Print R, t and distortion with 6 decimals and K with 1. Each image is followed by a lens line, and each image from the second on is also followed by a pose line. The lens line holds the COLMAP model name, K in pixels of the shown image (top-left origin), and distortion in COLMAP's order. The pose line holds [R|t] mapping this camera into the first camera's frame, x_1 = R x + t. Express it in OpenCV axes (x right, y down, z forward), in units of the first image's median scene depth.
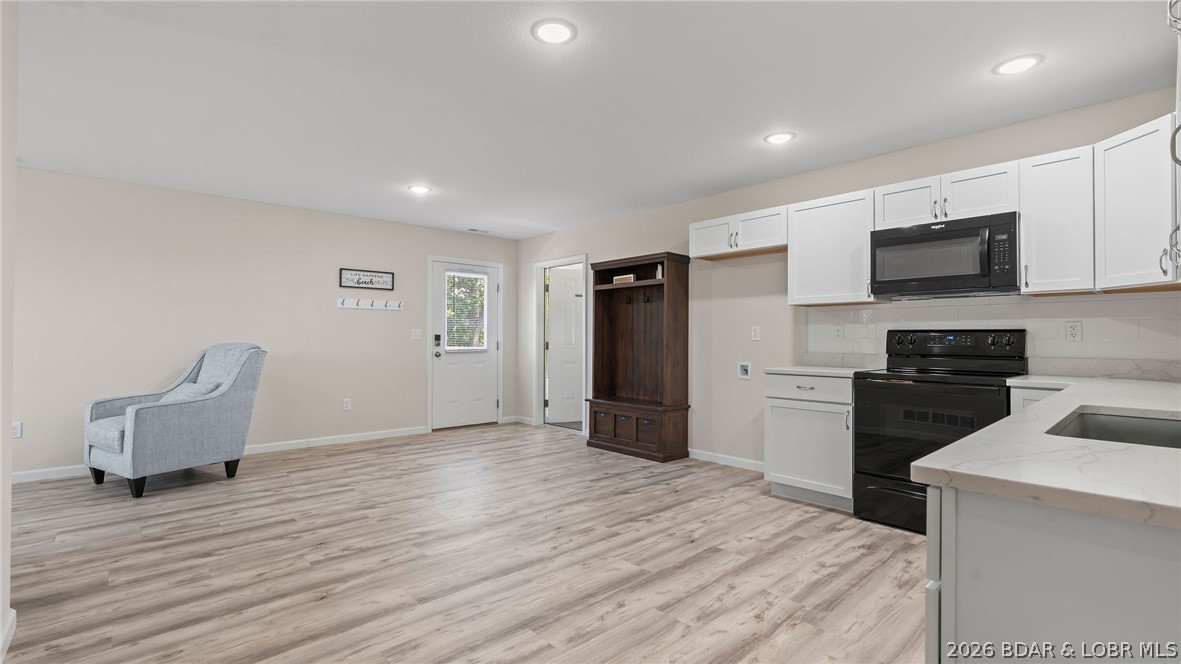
lens RADIAL K [[533.6, 0, 592.8], [0, 533.6, 333.2], [0, 0, 1]] dist [-0.010940, 0.002818]
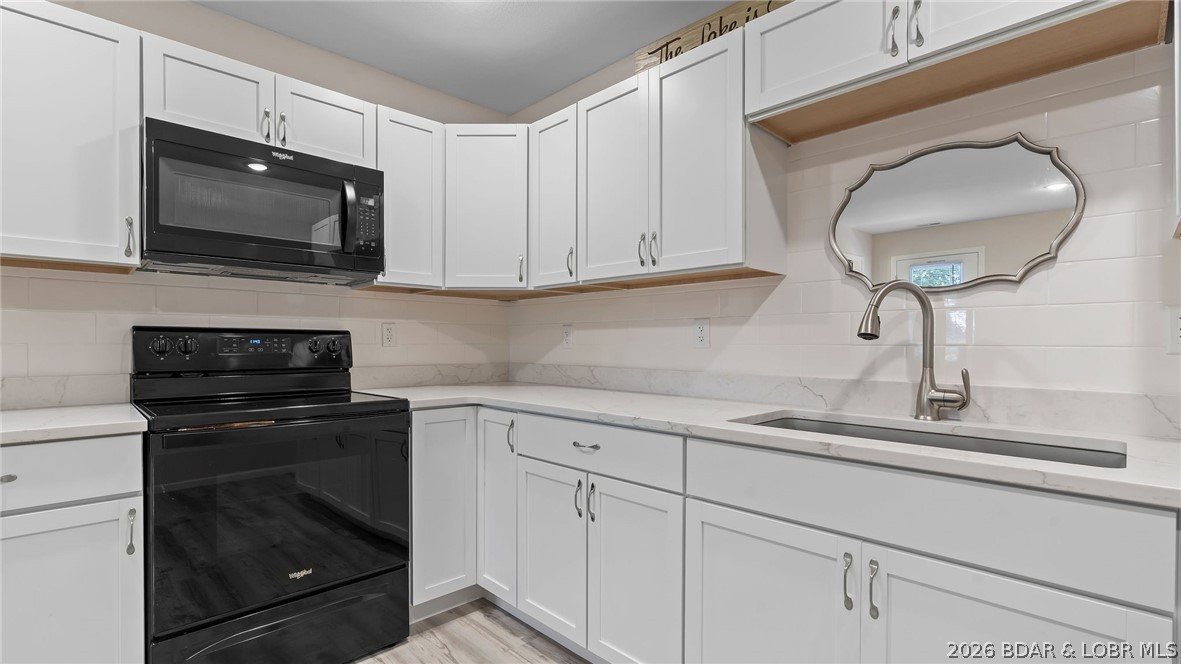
lens RADIAL K [[533.6, 0, 583.3], [0, 533.6, 346.0], [0, 0, 1]] dist [-0.010940, 0.002818]
pose [[-0.028739, -0.004864, 0.999575, 0.037808], [-0.010355, 0.999936, 0.004568, 0.006852], [-0.999533, -0.010220, -0.028788, 0.636633]]
